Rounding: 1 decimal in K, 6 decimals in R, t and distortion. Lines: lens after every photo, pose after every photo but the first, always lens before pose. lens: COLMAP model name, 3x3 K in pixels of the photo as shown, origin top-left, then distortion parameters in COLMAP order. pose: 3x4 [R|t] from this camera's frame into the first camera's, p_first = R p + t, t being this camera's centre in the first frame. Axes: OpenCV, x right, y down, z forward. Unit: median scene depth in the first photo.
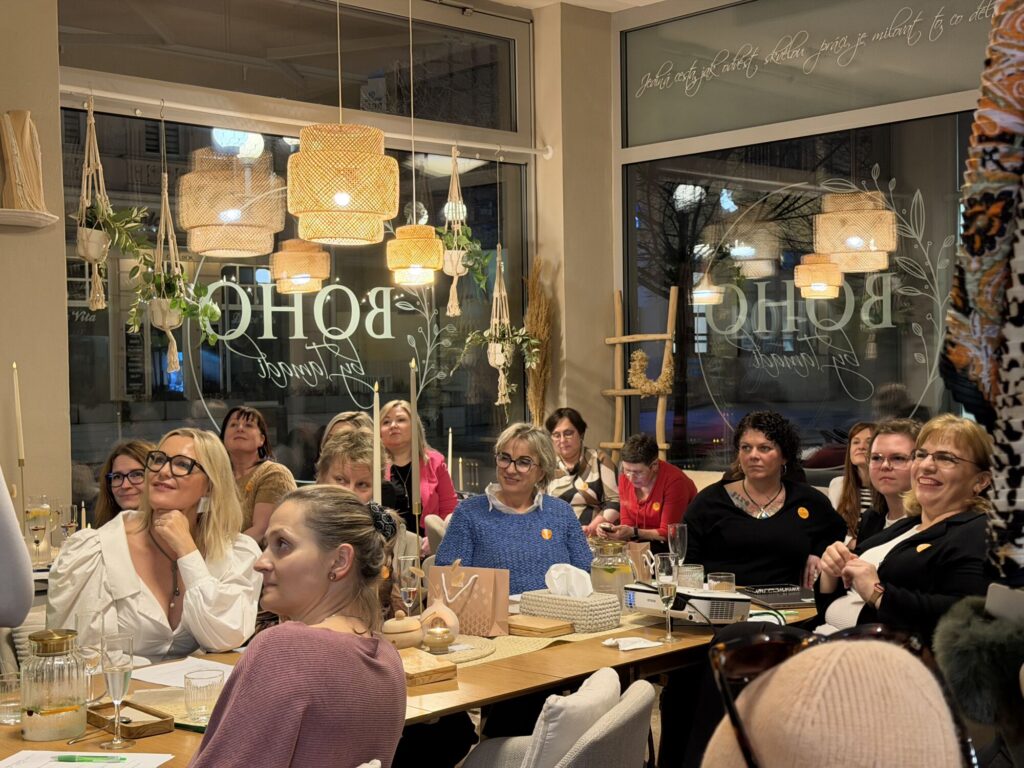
lens RADIAL K [[1415.3, 0, 515.3], [0, 1415.3, 387.0], [0, 0, 1]] dist [0.115165, 0.000000]
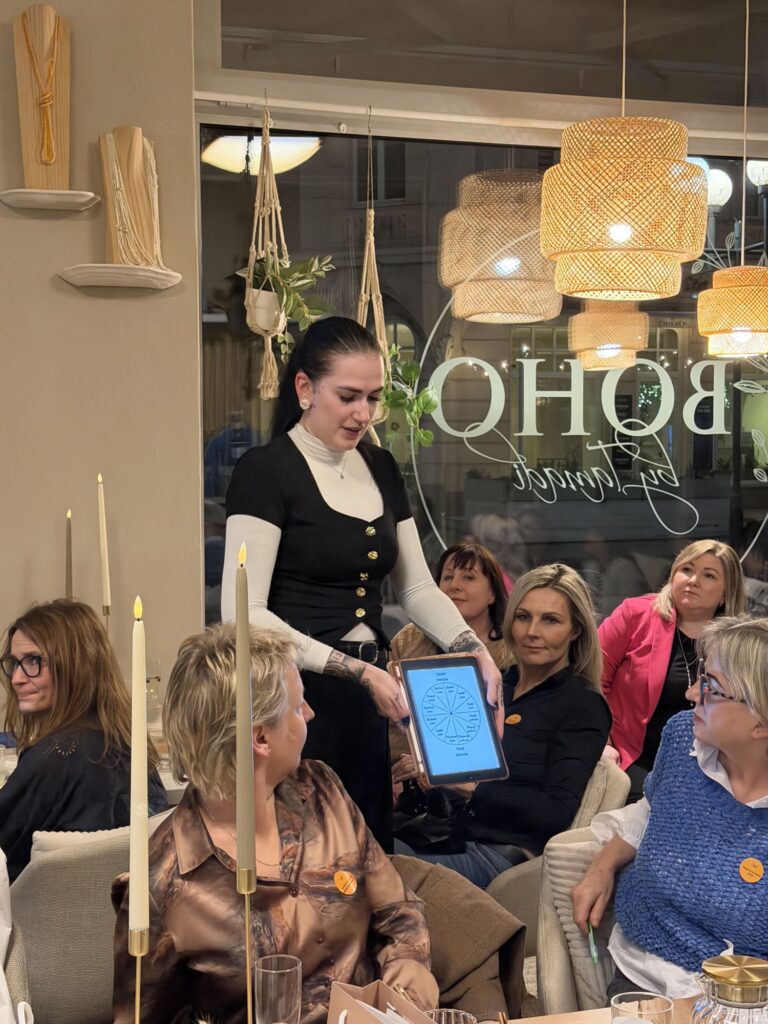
lens RADIAL K [[1415.3, 0, 380.7], [0, 1415.3, 511.9], [0, 0, 1]] dist [0.115165, 0.000000]
pose [[0.891450, 0.039450, -0.451398, 0.079492], [-0.020852, 0.998719, 0.046103, -0.025138], [0.452638, -0.031686, 0.891131, 0.302466]]
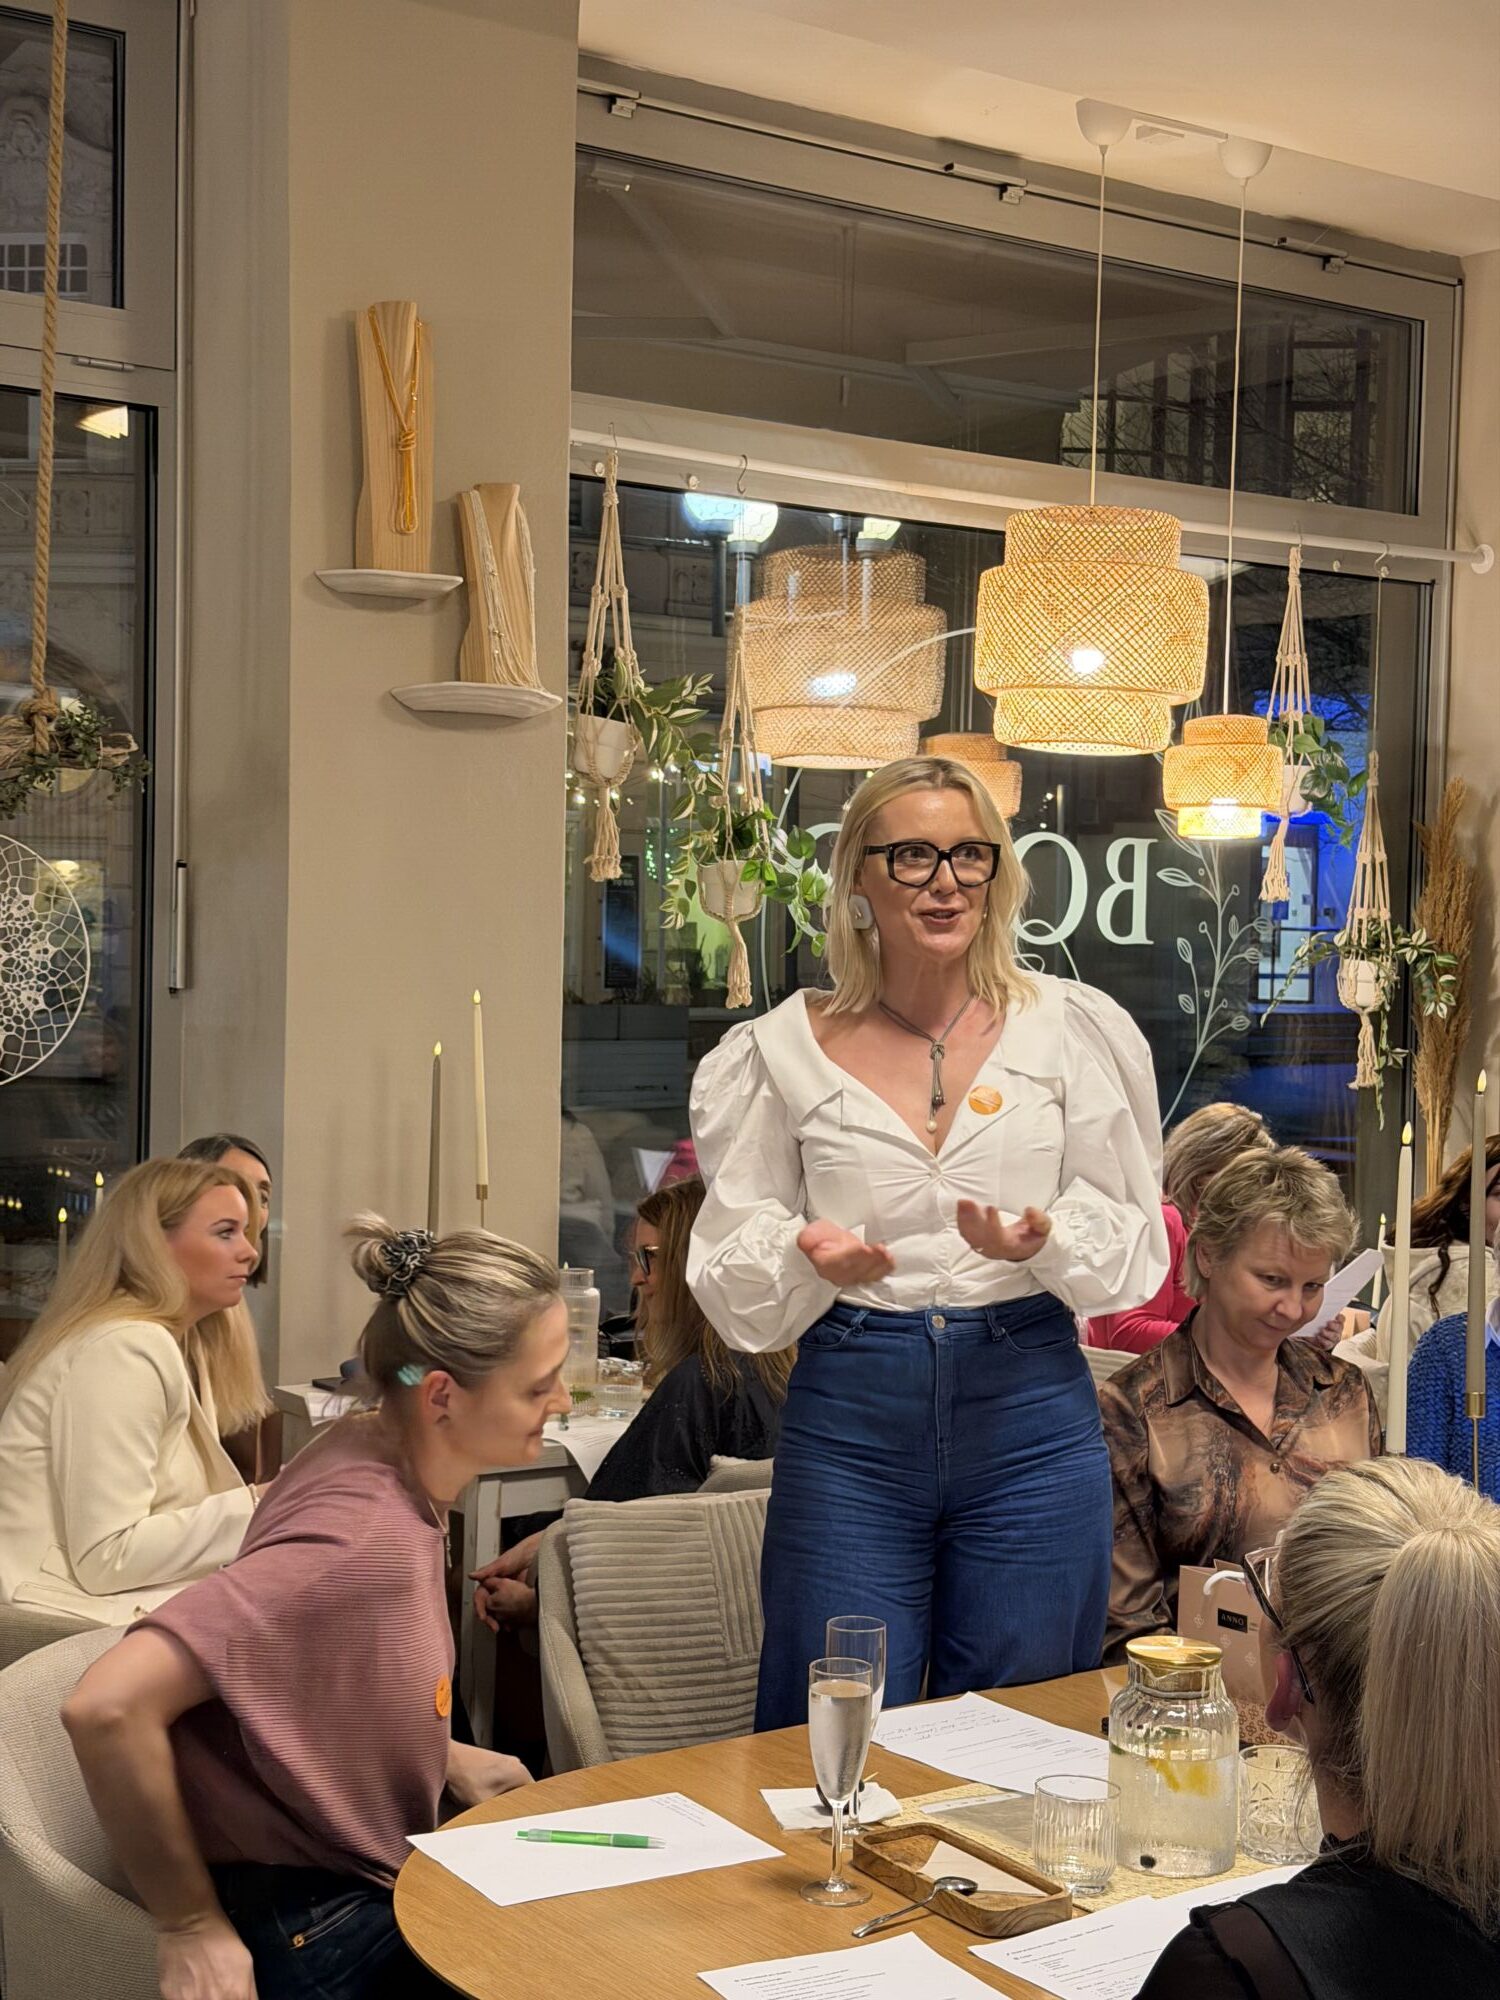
lens RADIAL K [[2764.2, 0, 760.2], [0, 2764.2, 1016.5], [0, 0, 1]] dist [0.115165, 0.000000]
pose [[0.989096, 0.041428, -0.141323, -0.083833], [-0.039333, 0.999071, 0.017589, -0.021251], [0.141921, -0.011839, 0.989807, 0.044232]]
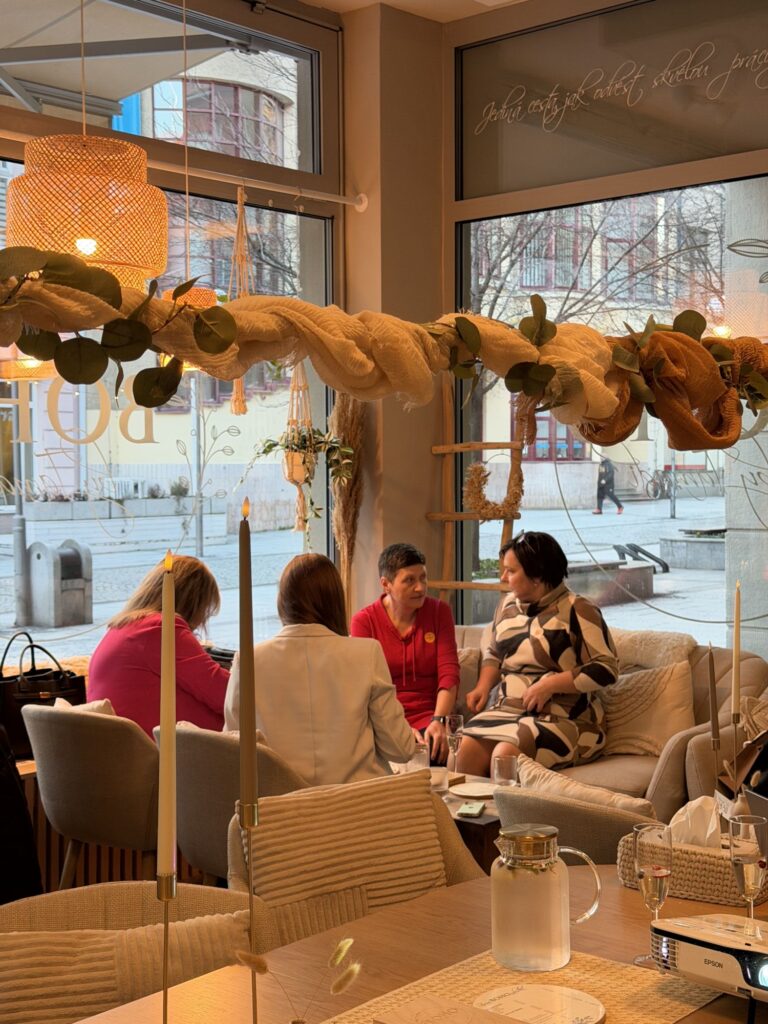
lens RADIAL K [[1415.3, 0, 379.4], [0, 1415.3, 515.8], [0, 0, 1]] dist [0.115165, 0.000000]
pose [[0.996887, 0.007968, 0.078444, -0.028501], [-0.009426, 0.999789, 0.018236, -0.011252], [-0.078282, -0.018918, 0.996752, 0.249850]]
